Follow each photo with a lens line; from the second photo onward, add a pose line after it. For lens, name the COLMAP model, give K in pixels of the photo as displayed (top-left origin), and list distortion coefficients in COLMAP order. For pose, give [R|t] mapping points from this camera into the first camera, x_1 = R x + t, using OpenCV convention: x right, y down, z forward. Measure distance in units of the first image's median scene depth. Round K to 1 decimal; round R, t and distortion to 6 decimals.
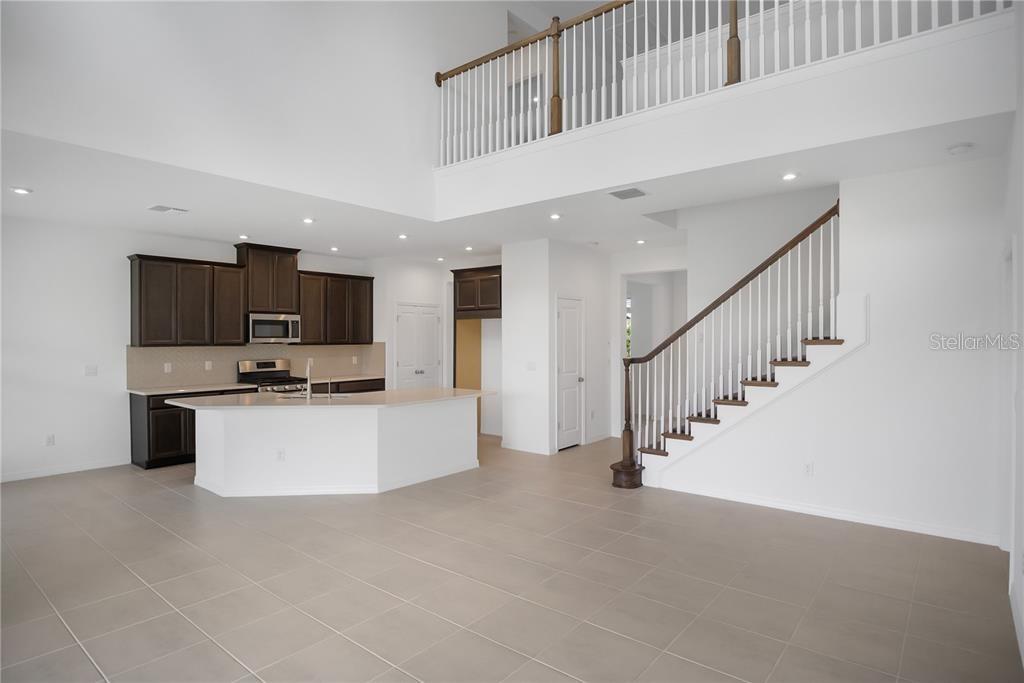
lens RADIAL K [[555.9, 0, 508.7], [0, 555.9, 341.8], [0, 0, 1]] dist [-0.027721, 0.000286]
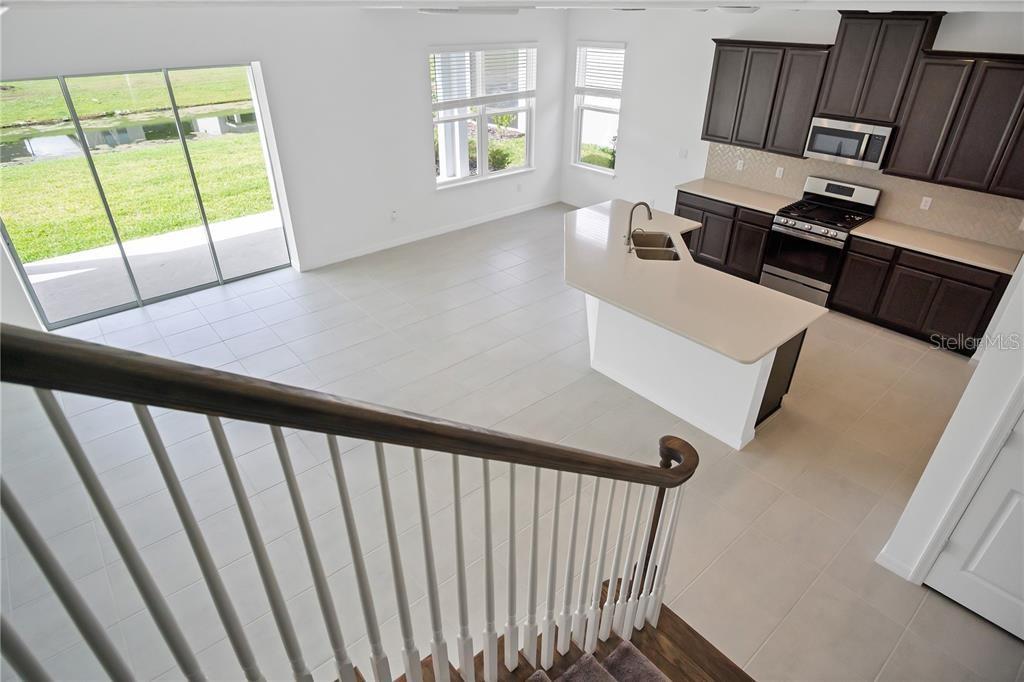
lens RADIAL K [[555.9, 0, 508.7], [0, 555.9, 341.3], [0, 0, 1]] dist [-0.027721, 0.000286]
pose [[-0.178444, 0.505191, -0.844357, 0.381488], [-0.007076, 0.857449, 0.514520, -0.164688], [0.983925, 0.097788, -0.149432, 0.701441]]
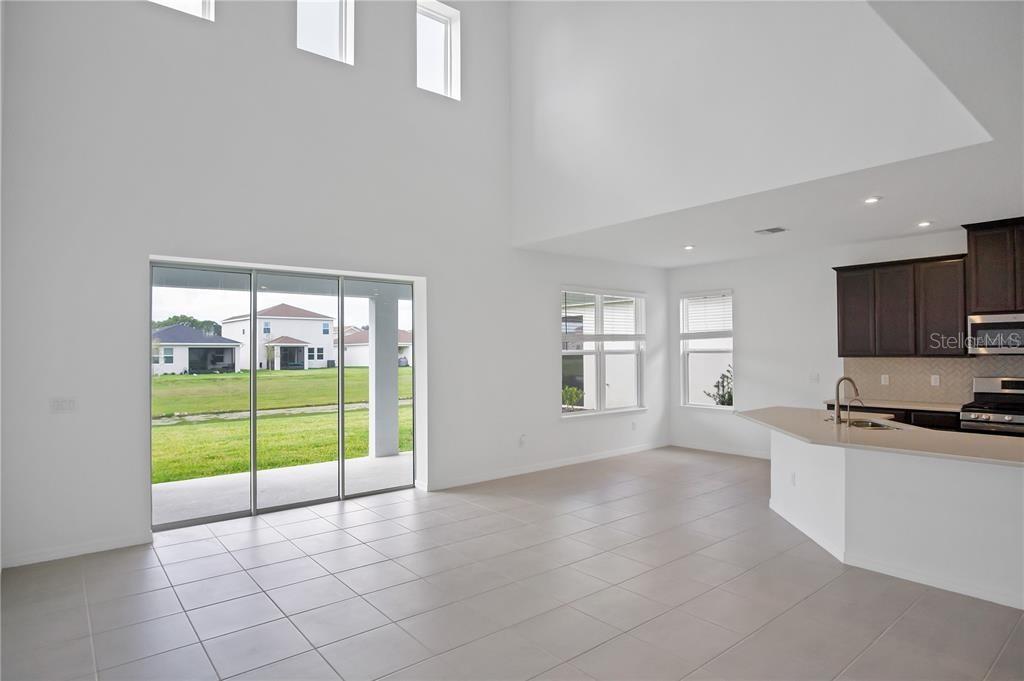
lens RADIAL K [[555.9, 0, 508.7], [0, 555.9, 340.8], [0, 0, 1]] dist [-0.027721, 0.000286]
pose [[-0.198903, -0.016833, -0.979875, 0.389560], [-0.000630, 0.999854, -0.017049, -0.002991], [0.980019, -0.002773, -0.198885, 0.501500]]
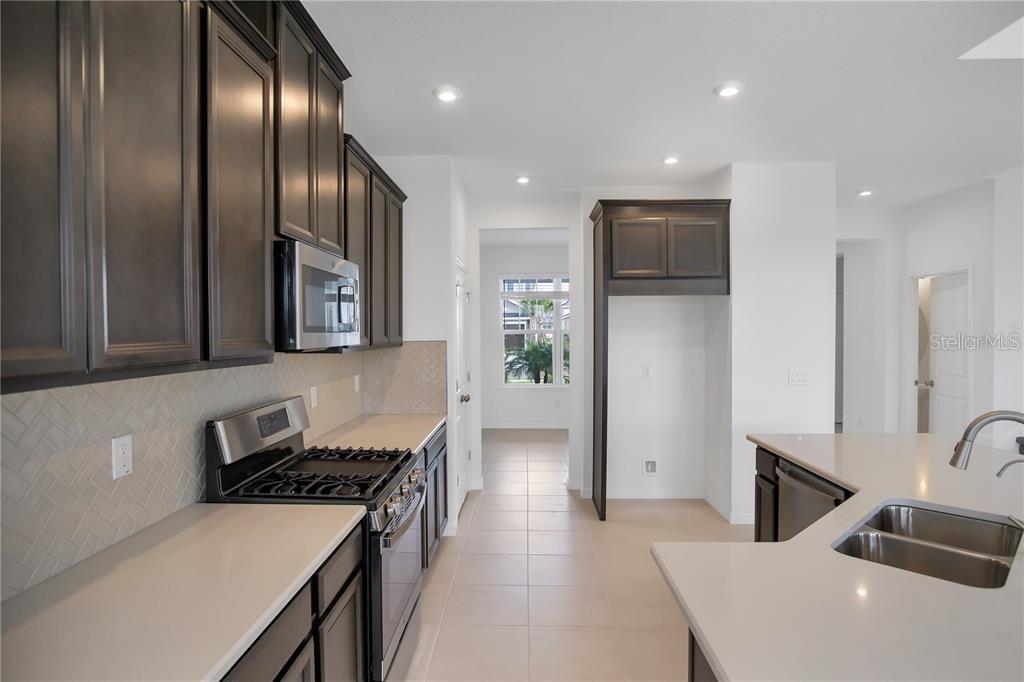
lens RADIAL K [[555.9, 0, 508.7], [0, 555.9, 341.3], [0, 0, 1]] dist [-0.027721, 0.000286]
pose [[0.791531, -0.015069, 0.610943, -0.529157], [0.009874, 0.999881, 0.011870, -0.004443], [-0.611049, -0.003363, 0.791585, 0.695128]]
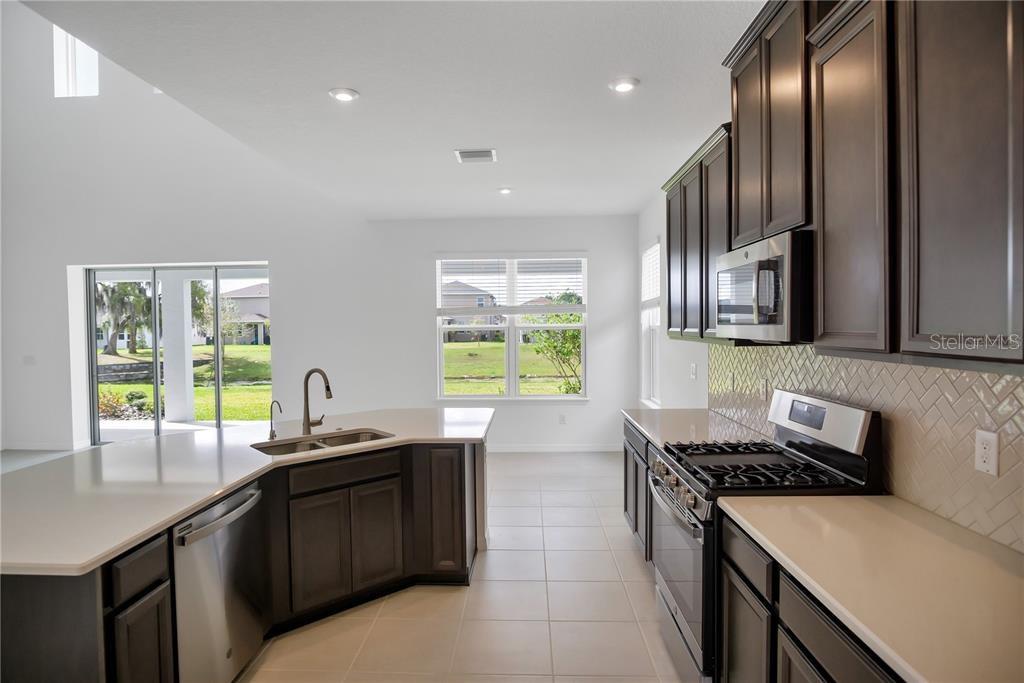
lens RADIAL K [[555.9, 0, 508.7], [0, 555.9, 341.8], [0, 0, 1]] dist [-0.027721, 0.000286]
pose [[-0.791594, 0.025926, -0.610498, -0.127407], [0.003873, 0.999292, 0.037415, -0.009389], [0.611036, 0.027253, -0.791134, 1.156171]]
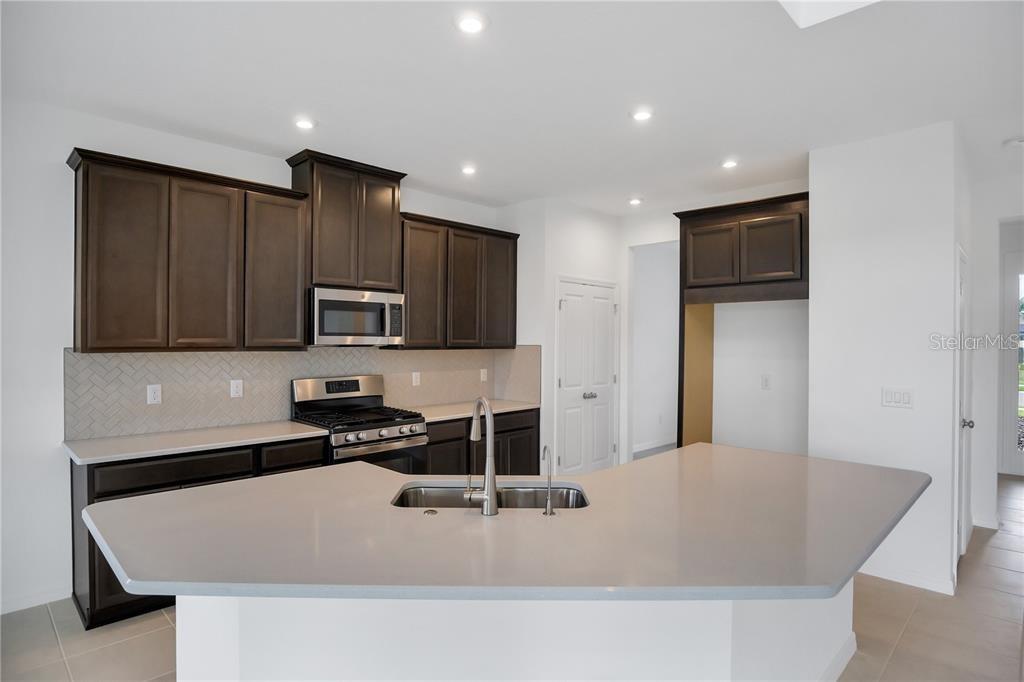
lens RADIAL K [[555.9, 0, 508.7], [0, 555.9, 341.3], [0, 0, 1]] dist [-0.027721, 0.000286]
pose [[0.996140, 0.006489, -0.087543, -0.235155], [-0.007018, 0.999959, -0.005734, 0.000229], [0.087502, 0.006326, 0.996144, 0.485229]]
